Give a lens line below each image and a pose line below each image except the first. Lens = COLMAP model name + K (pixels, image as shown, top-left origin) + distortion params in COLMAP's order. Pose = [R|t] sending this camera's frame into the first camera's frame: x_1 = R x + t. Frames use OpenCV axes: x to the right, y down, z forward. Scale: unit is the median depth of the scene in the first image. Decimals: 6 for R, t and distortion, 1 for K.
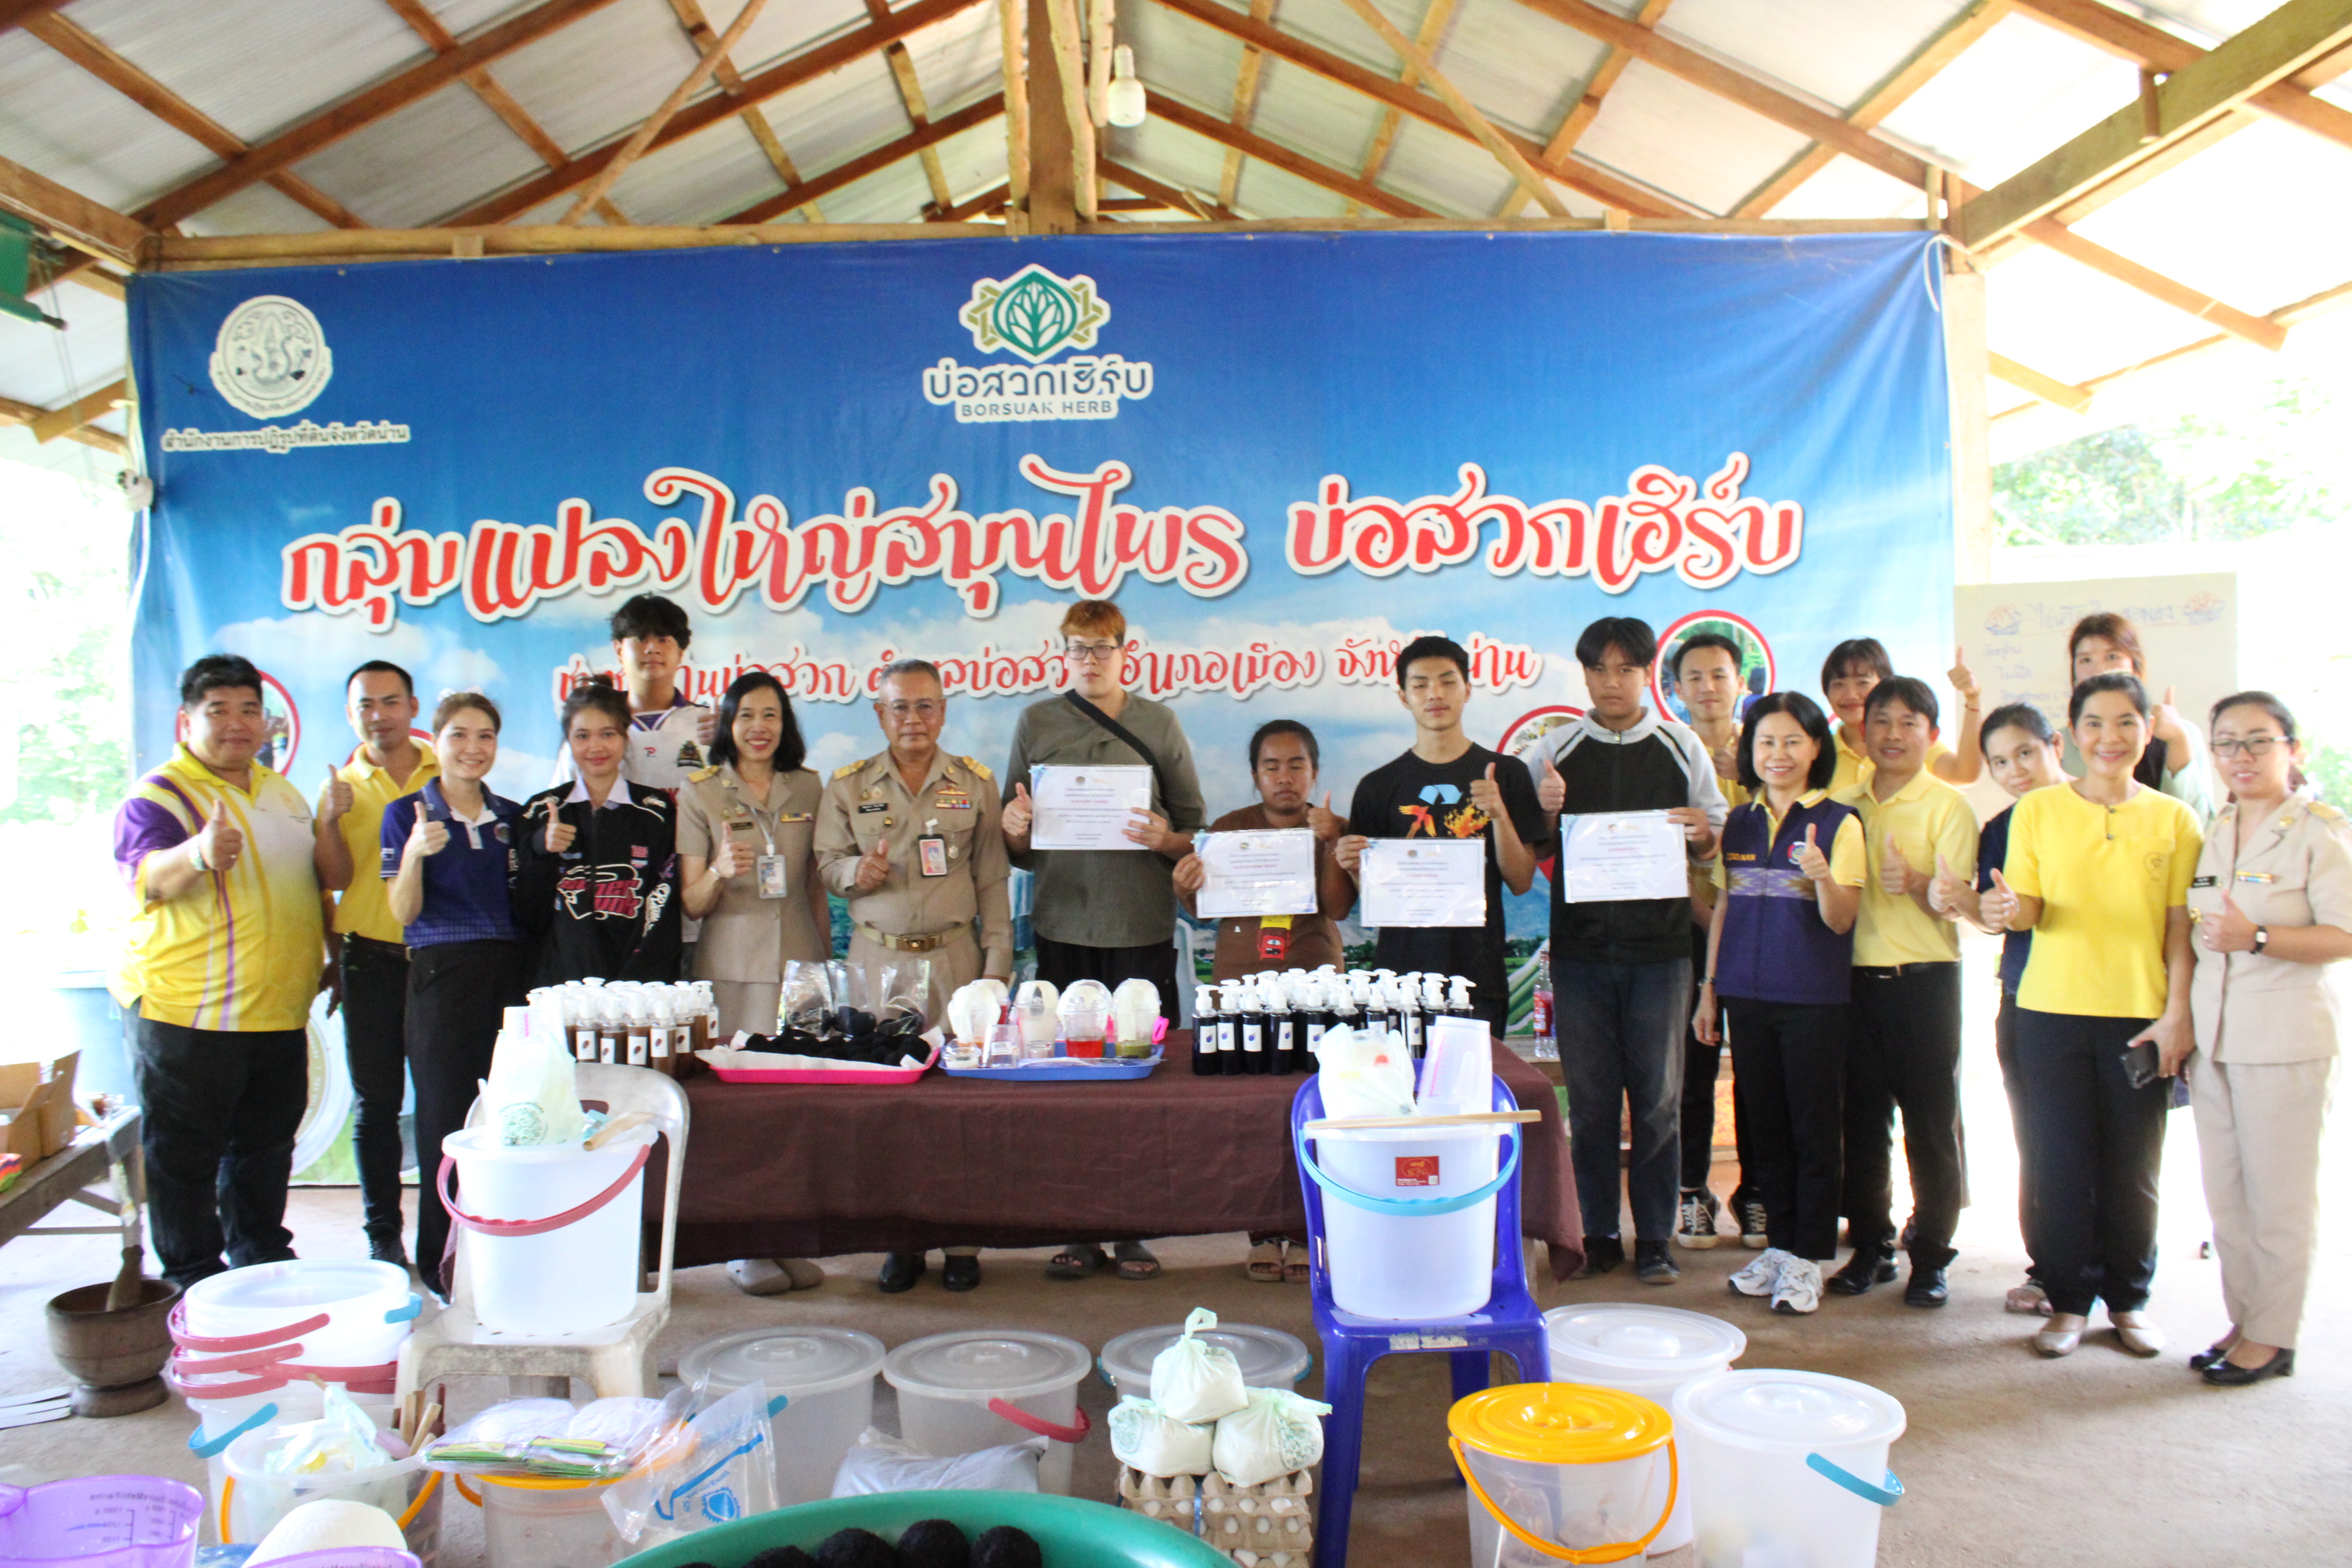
lens RADIAL K [[2000.2, 0, 1176.0], [0, 2000.2, 784.0], [0, 0, 1]] dist [-0.163419, 0.157723]
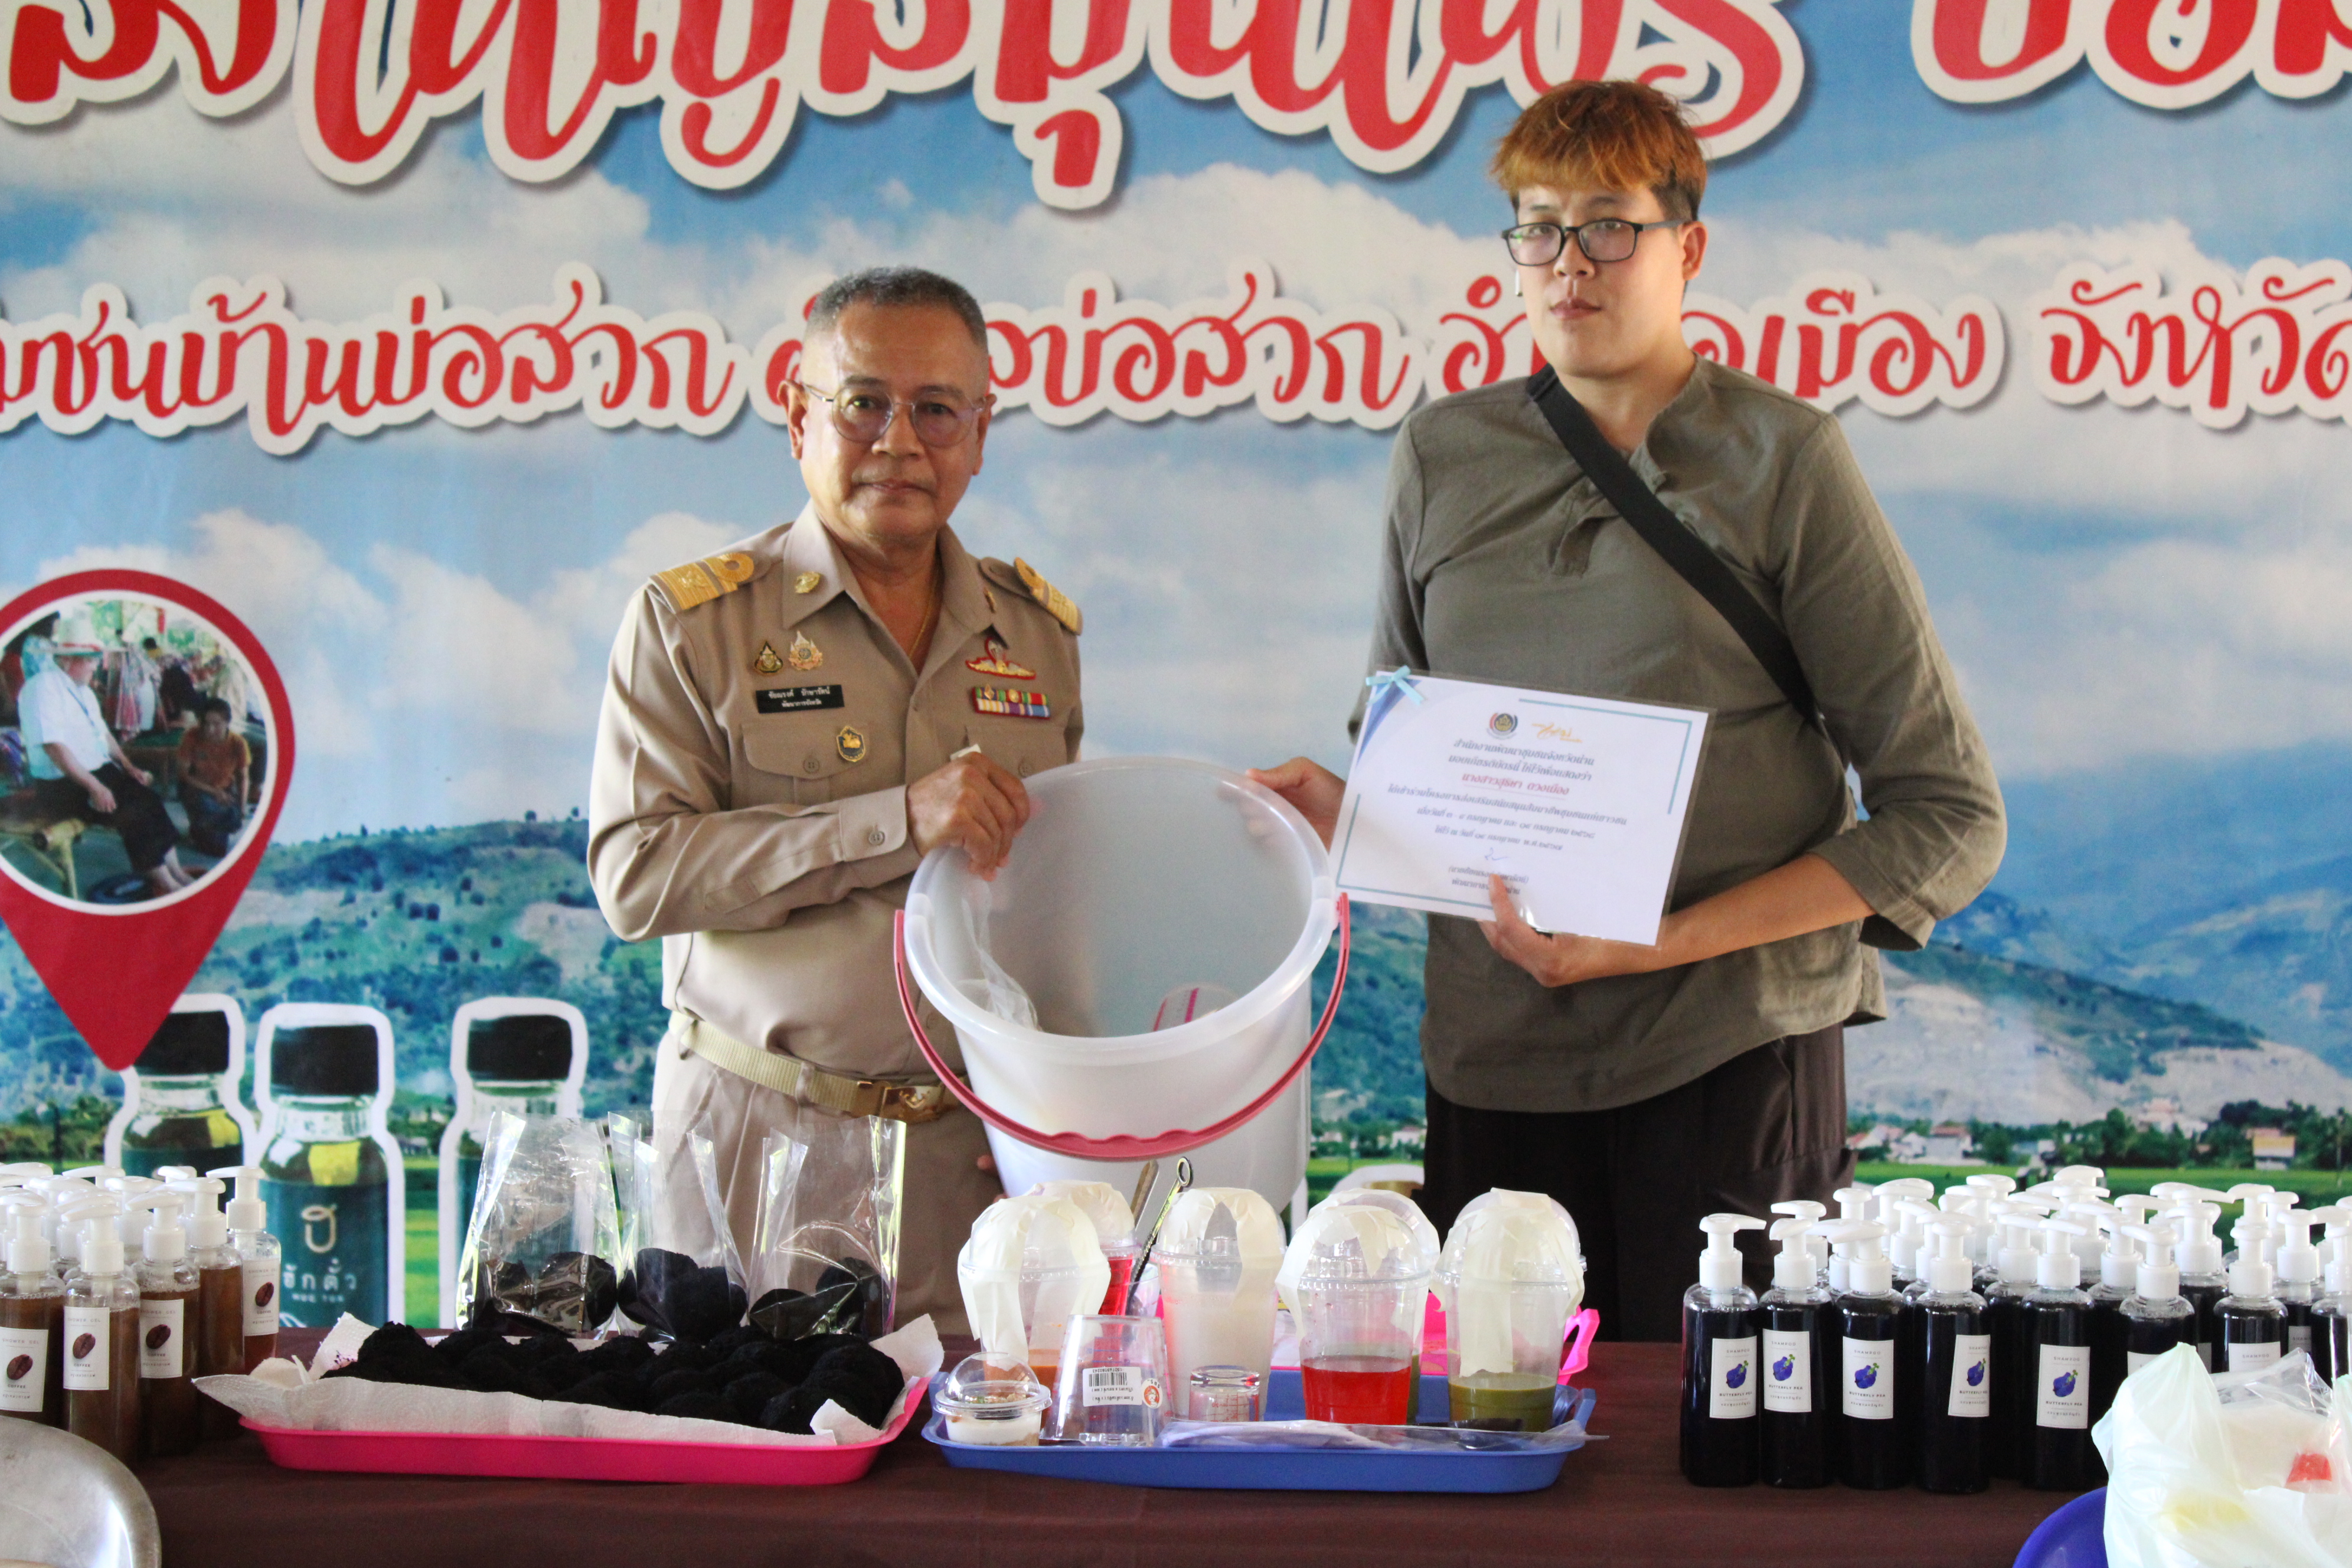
lens RADIAL K [[4736.3, 0, 1166.3], [0, 4736.3, 782.7], [0, 0, 1]] dist [0.051849, 0.171816]
pose [[0.996926, 0.021399, -0.075370, -0.012448], [-0.020735, 0.999739, 0.009582, 0.014143], [0.075555, -0.007990, 0.997110, 0.125158]]
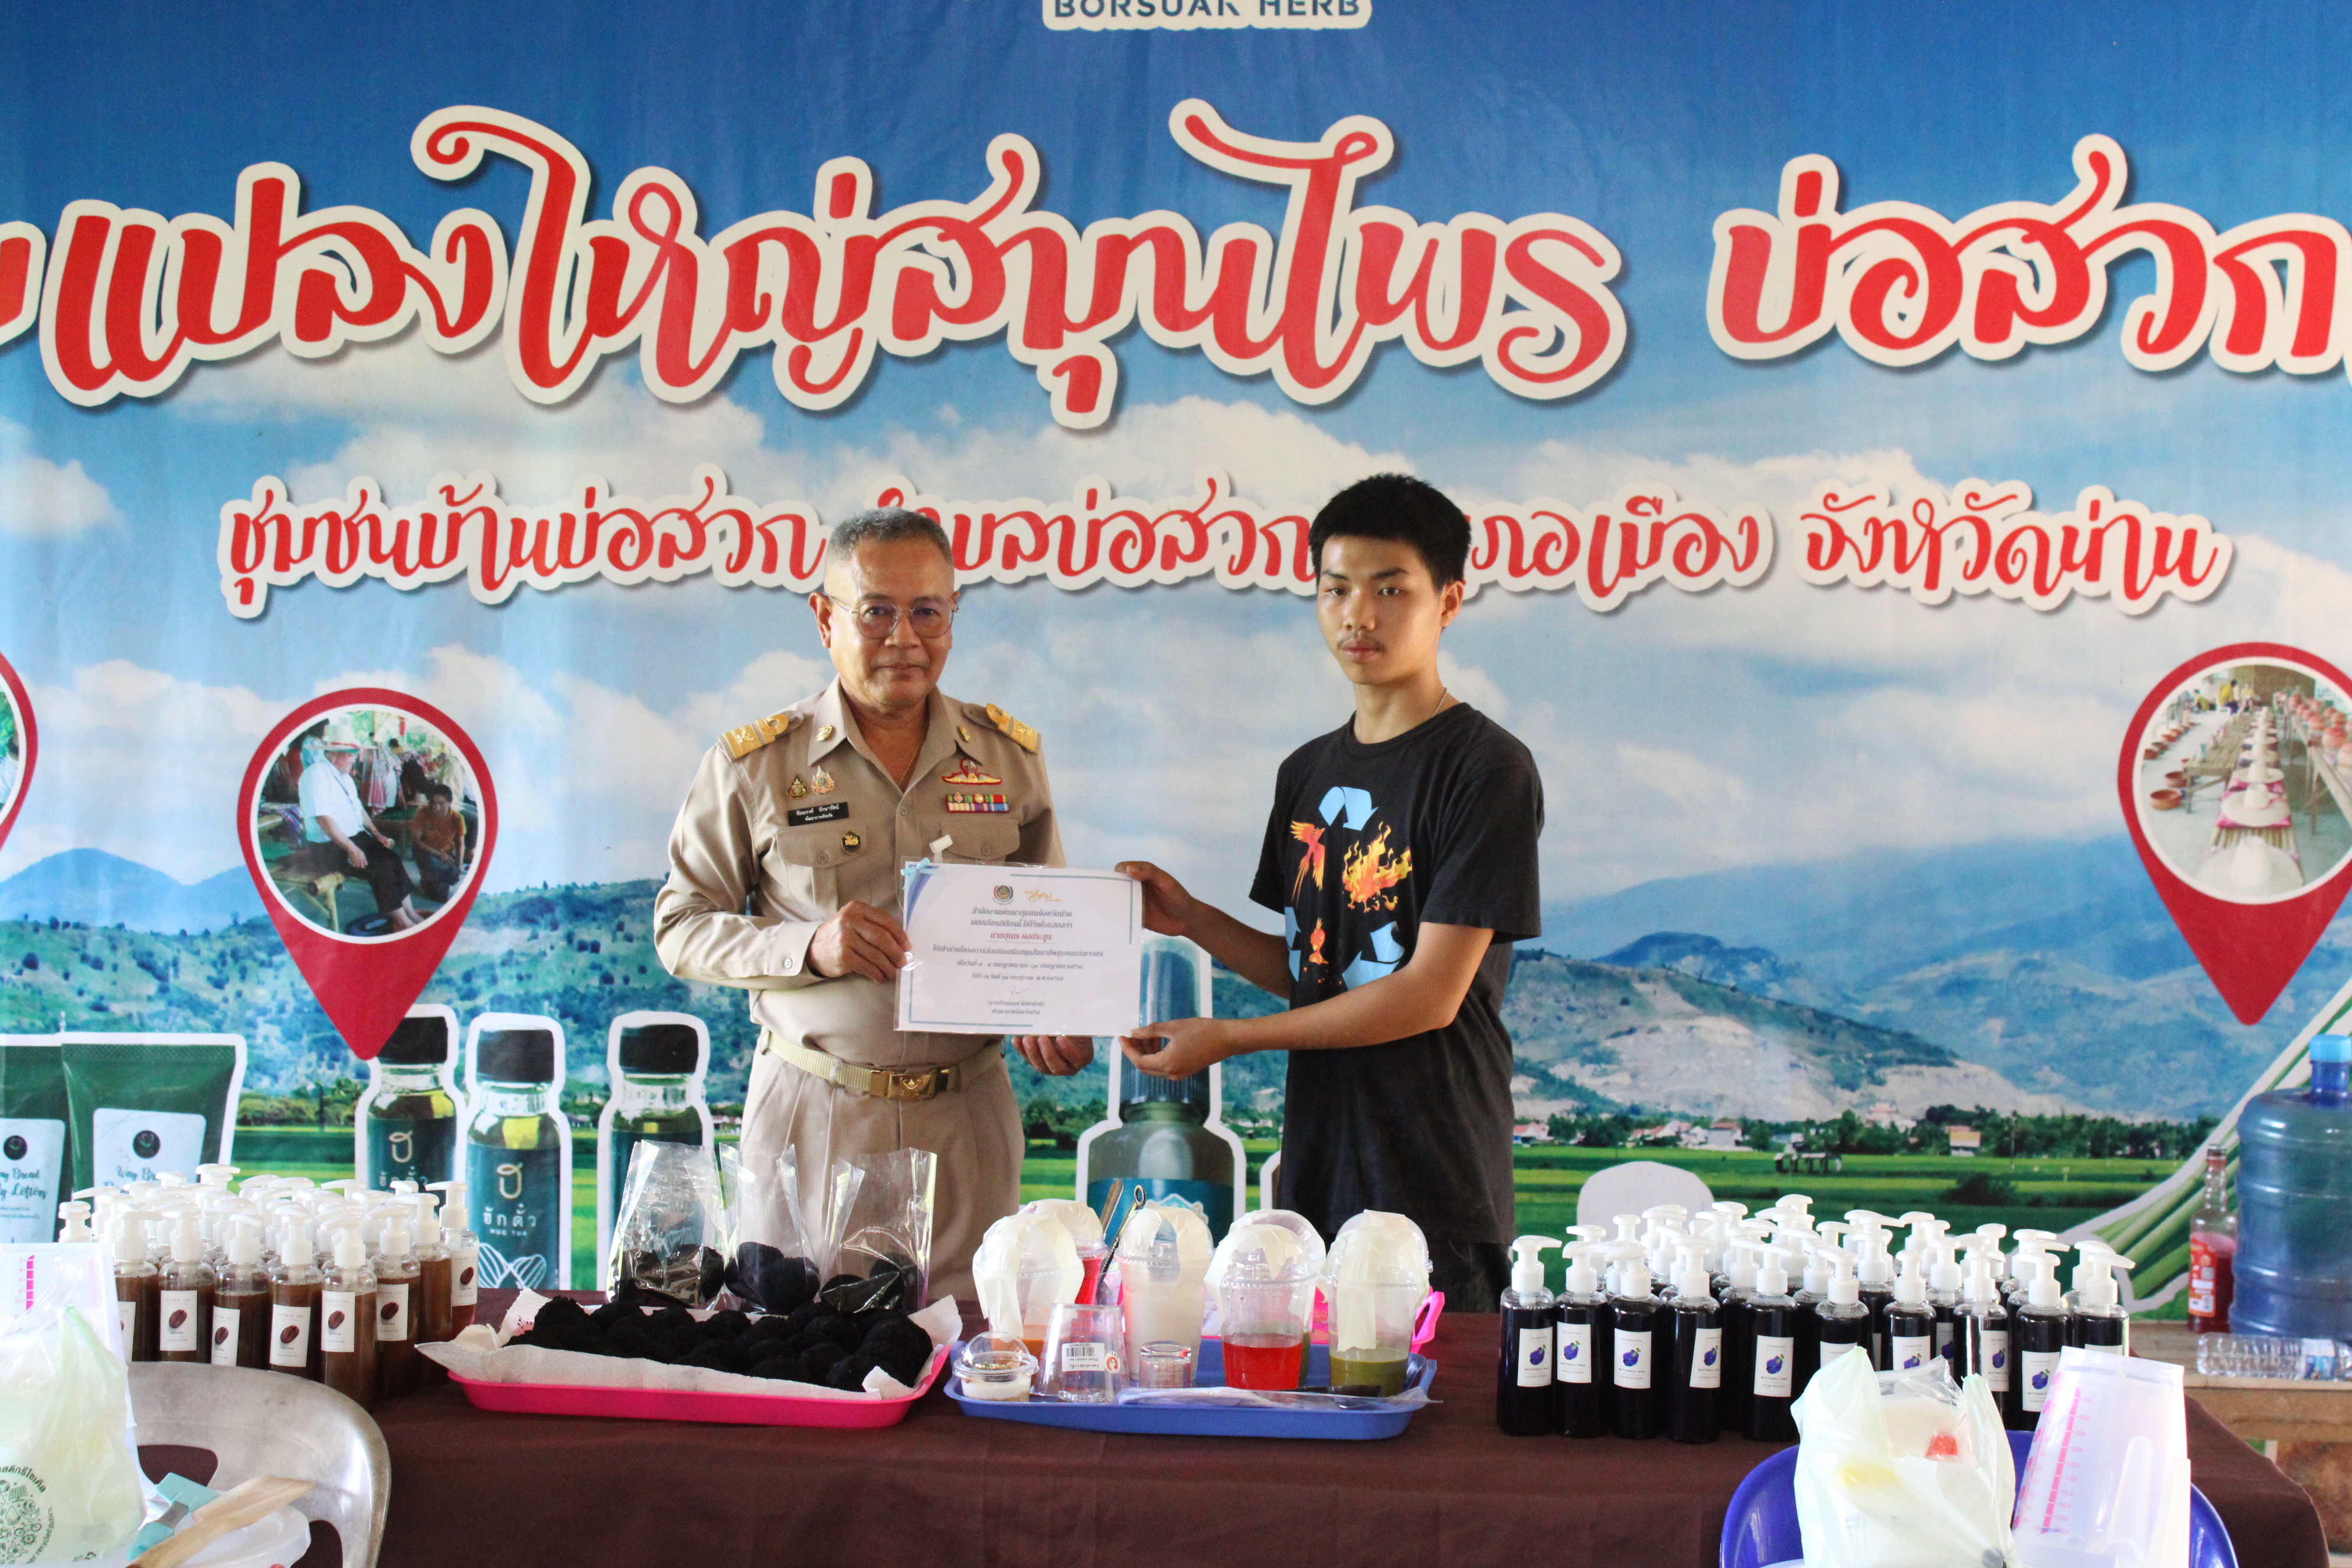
lens RADIAL K [[3649.5, 0, 1176.0], [0, 3649.5, 784.0], [0, 0, 1]] dist [-0.017689, 0.035036]
pose [[0.996789, 0.033921, -0.072529, -0.005829], [-0.033277, 0.999395, 0.010072, -0.005301], [0.072827, -0.007626, 0.997315, 0.099188]]
